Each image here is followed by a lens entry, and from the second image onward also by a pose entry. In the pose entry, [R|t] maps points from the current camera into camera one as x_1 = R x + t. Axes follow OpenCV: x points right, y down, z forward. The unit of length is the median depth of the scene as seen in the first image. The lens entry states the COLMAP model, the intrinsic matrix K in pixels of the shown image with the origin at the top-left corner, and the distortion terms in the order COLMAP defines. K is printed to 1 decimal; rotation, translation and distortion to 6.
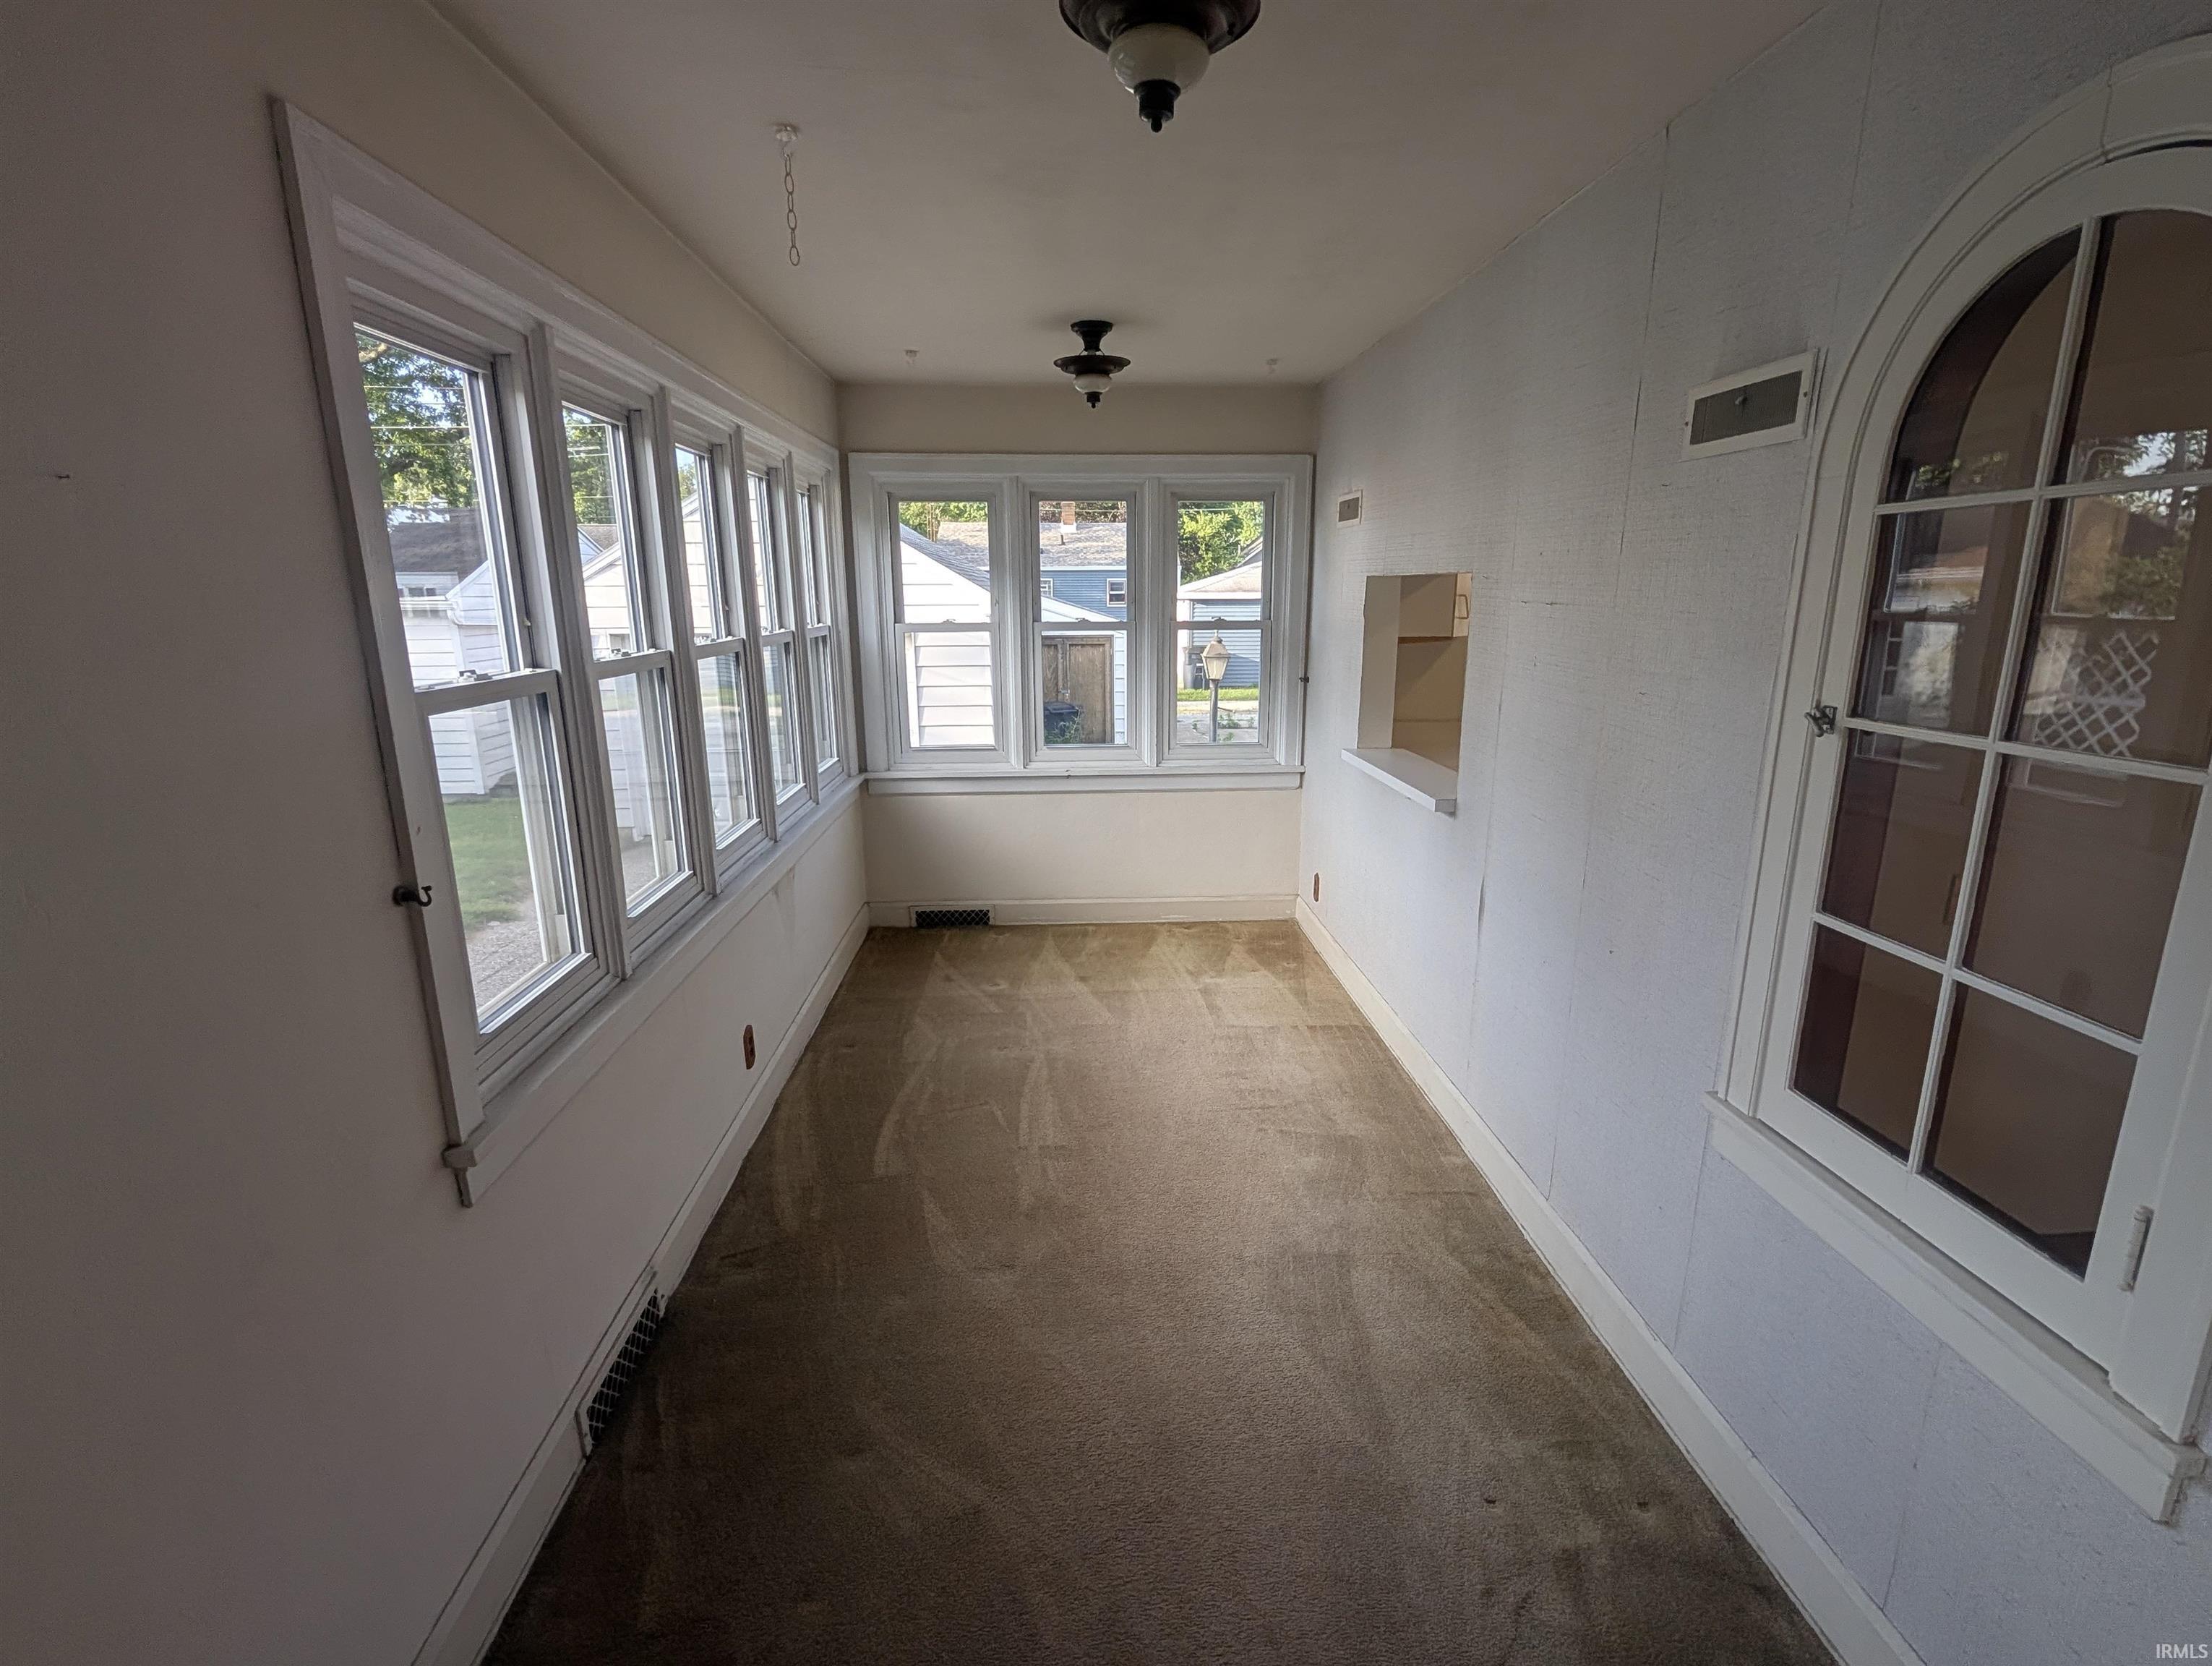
lens RADIAL K [[1044.6, 0, 1110.1], [0, 1044.6, 836.9], [0, 0, 1]] dist [0.002755, 0.000975]
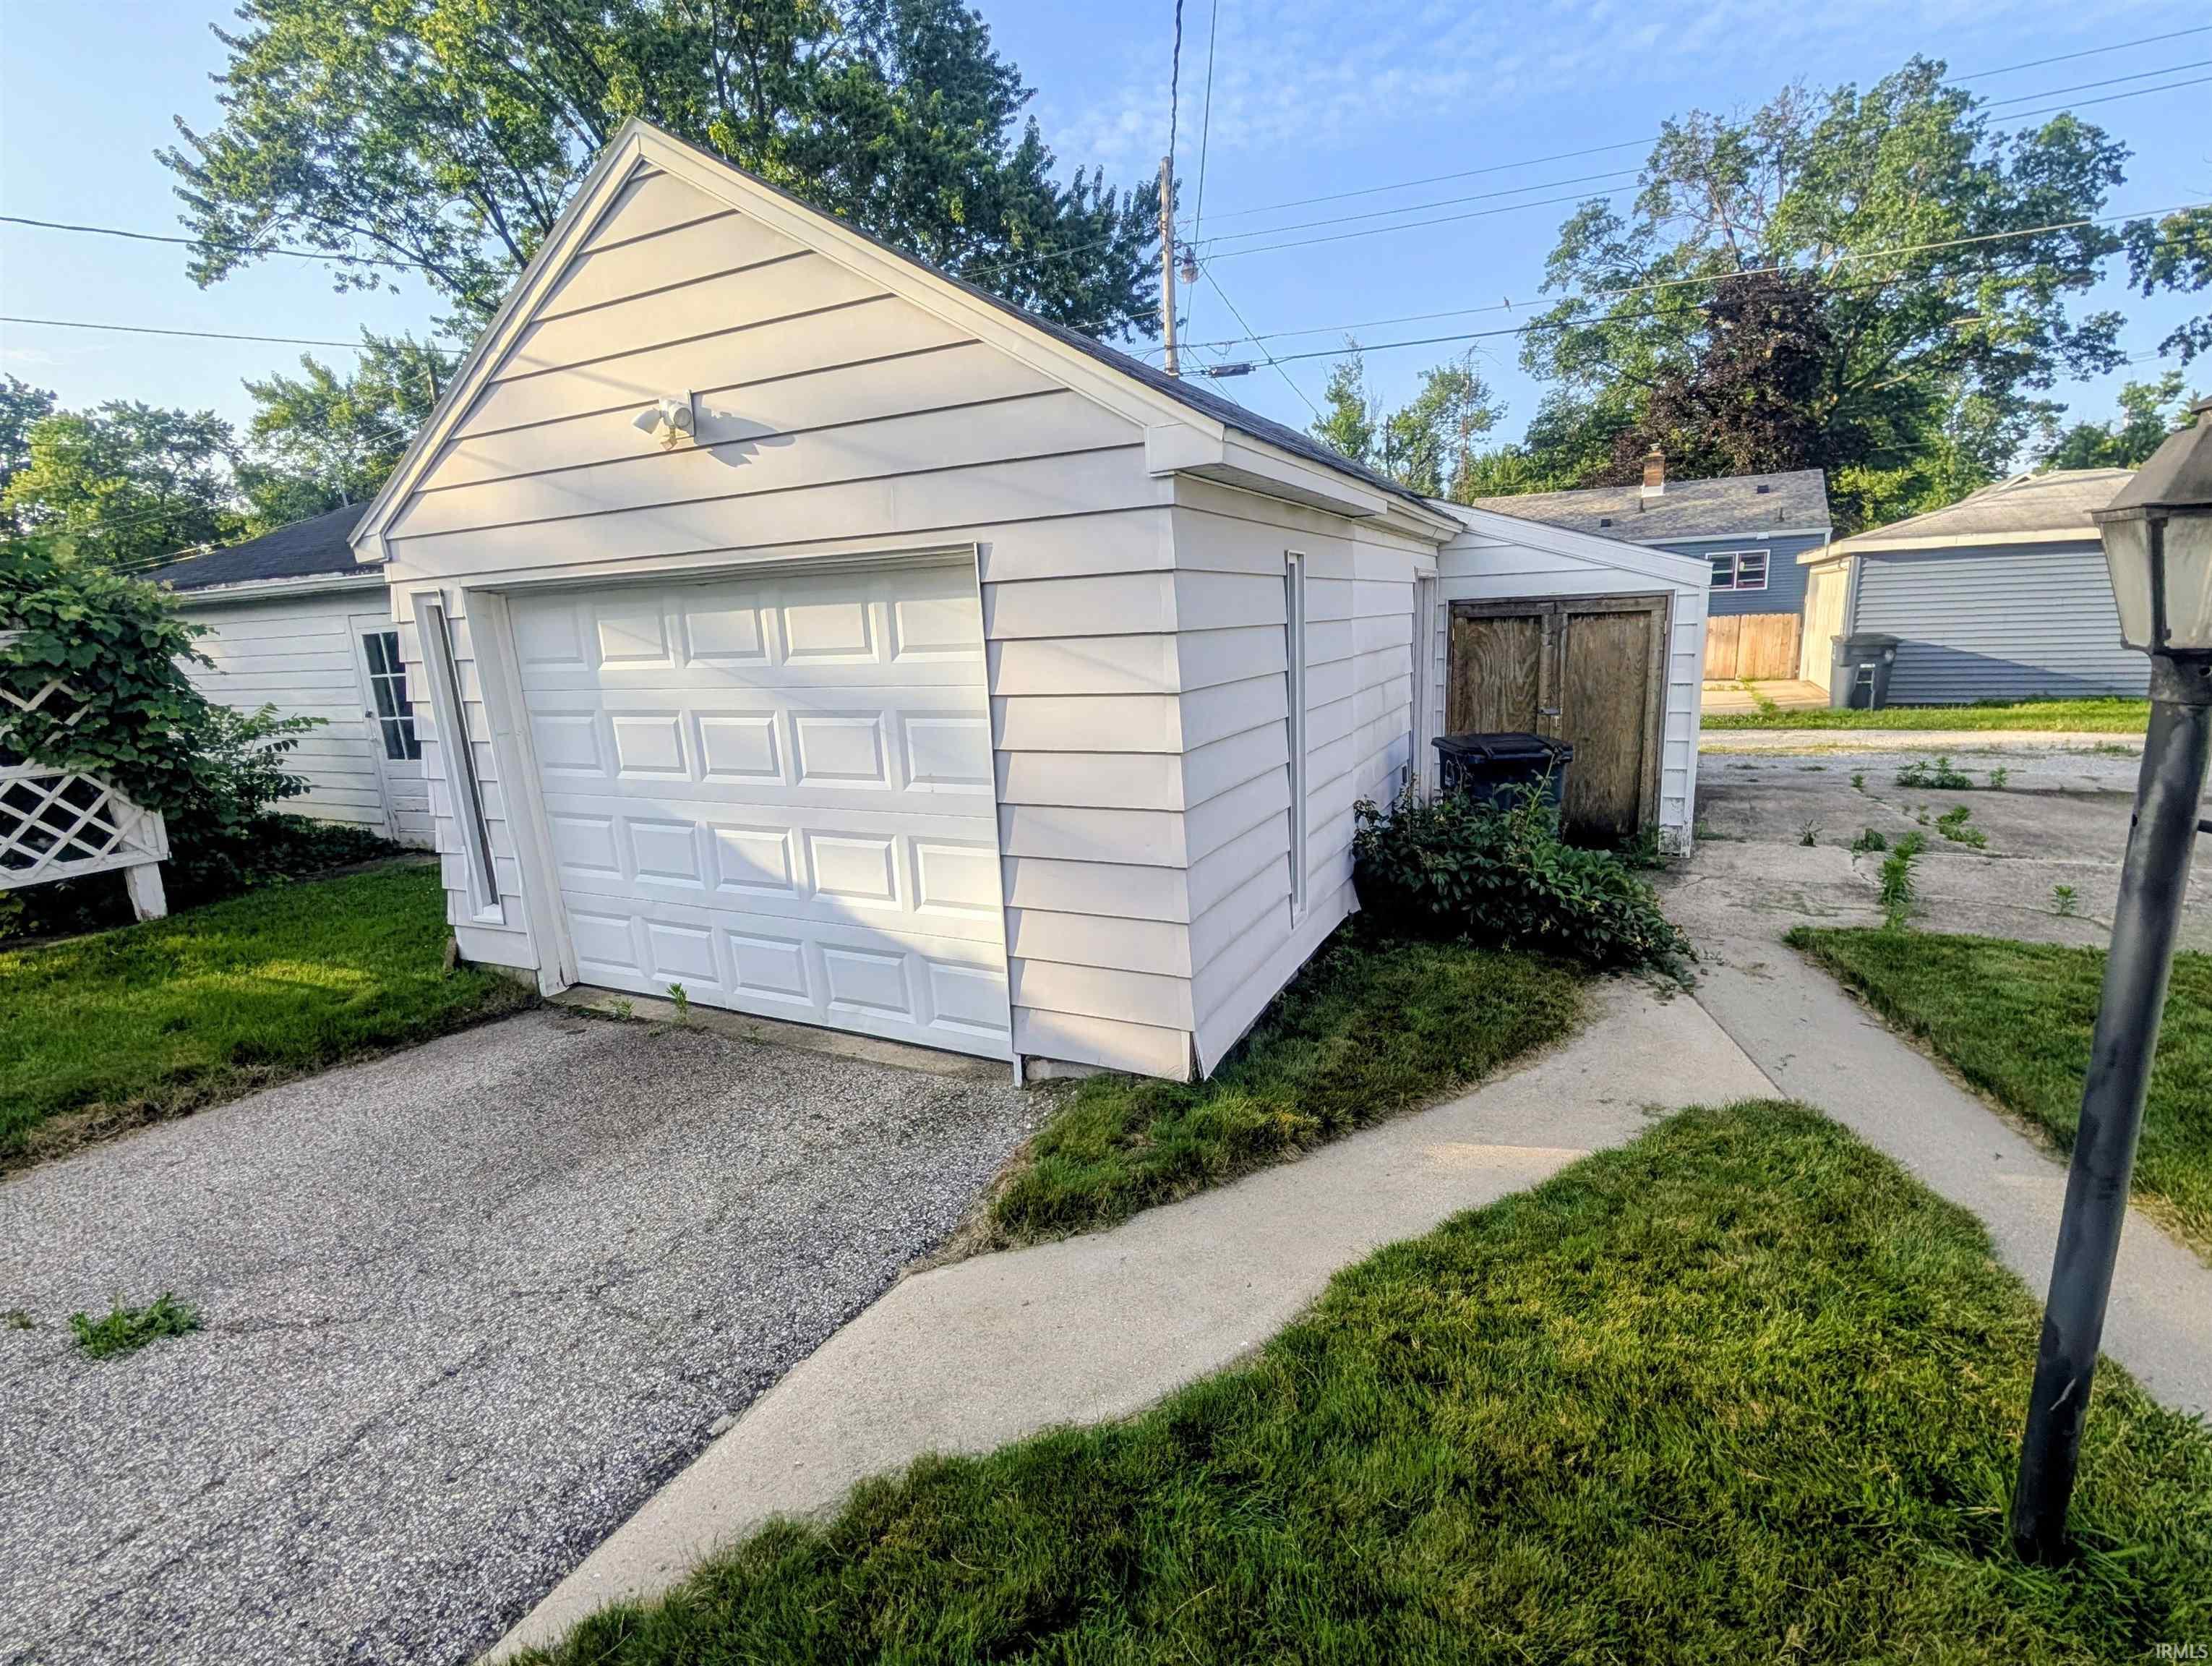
lens RADIAL K [[1044.6, 0, 1096.2], [0, 1044.6, 841.9], [0, 0, 1]] dist [0.002755, 0.000975]
pose [[0.864486, 0.068354, -0.497988, 0.015879], [-0.075426, 0.997134, 0.005932, -0.051923], [0.496966, 0.032433, 0.867164, 0.374985]]
